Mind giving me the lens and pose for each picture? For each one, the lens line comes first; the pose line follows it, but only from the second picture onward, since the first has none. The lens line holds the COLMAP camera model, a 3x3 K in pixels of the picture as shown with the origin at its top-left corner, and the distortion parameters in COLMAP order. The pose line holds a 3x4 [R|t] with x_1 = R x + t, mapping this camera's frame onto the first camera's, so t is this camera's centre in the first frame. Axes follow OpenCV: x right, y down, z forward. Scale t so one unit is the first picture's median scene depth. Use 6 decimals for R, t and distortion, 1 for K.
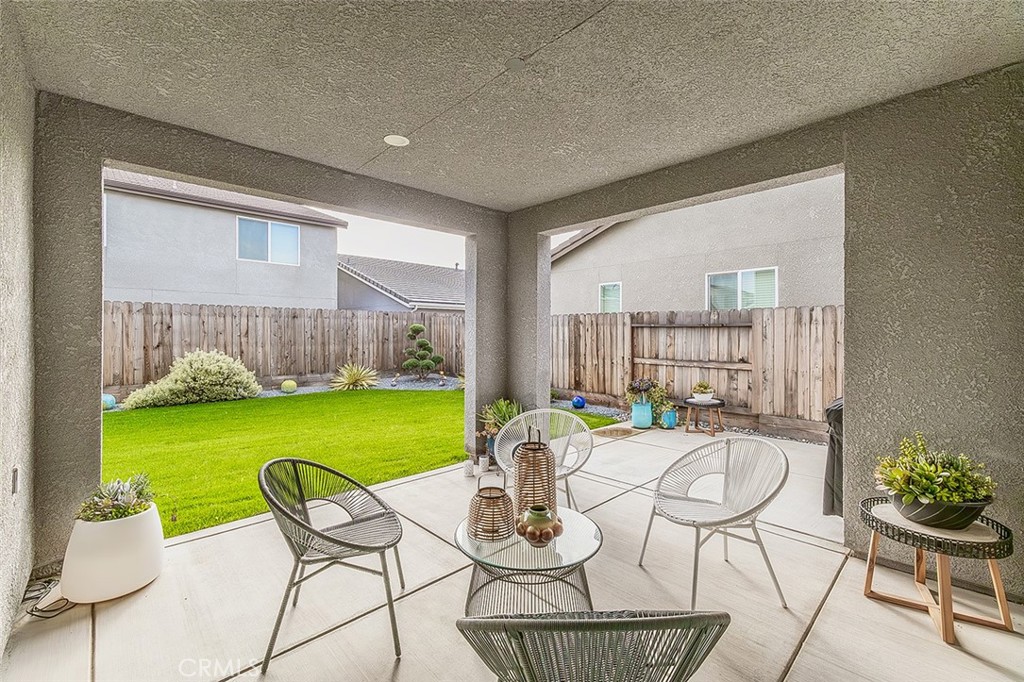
lens RADIAL K [[428.9, 0, 507.5], [0, 428.9, 332.6], [0, 0, 1]] dist [0.003376, -0.000194]
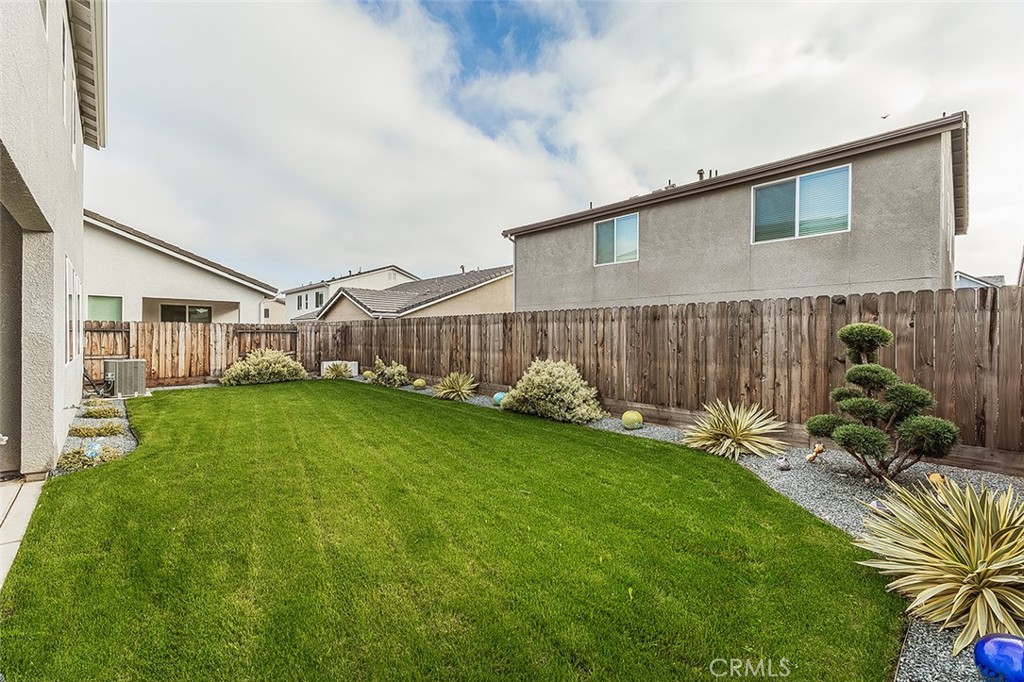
lens RADIAL K [[428.9, 0, 507.4], [0, 428.9, 335.6], [0, 0, 1]] dist [0.003376, -0.000194]
pose [[-0.003129, -0.002193, -0.999993, 0.196905], [-0.008324, 0.999963, -0.002167, -0.007148], [0.999960, 0.008318, -0.003147, 0.862439]]
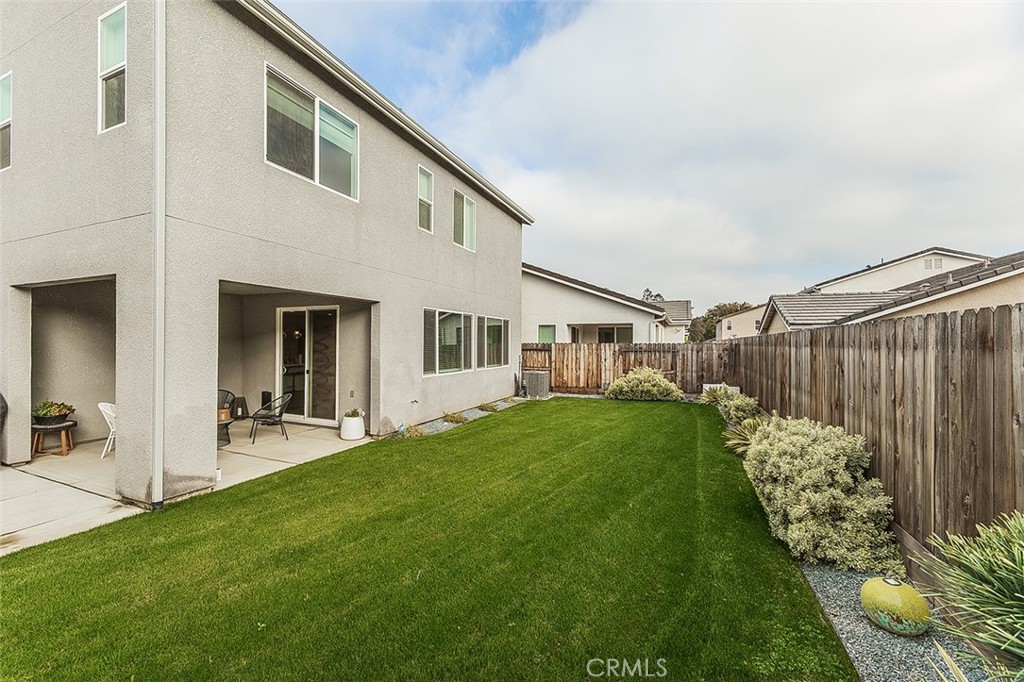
lens RADIAL K [[428.9, 0, 487.9], [0, 428.9, 342.7], [0, 0, 1]] dist [0.003376, -0.000194]
pose [[-0.926270, -0.006543, -0.376804, -0.182117], [-0.006550, 0.999978, -0.001263, -0.040473], [0.376804, 0.001298, -0.926292, 1.245586]]
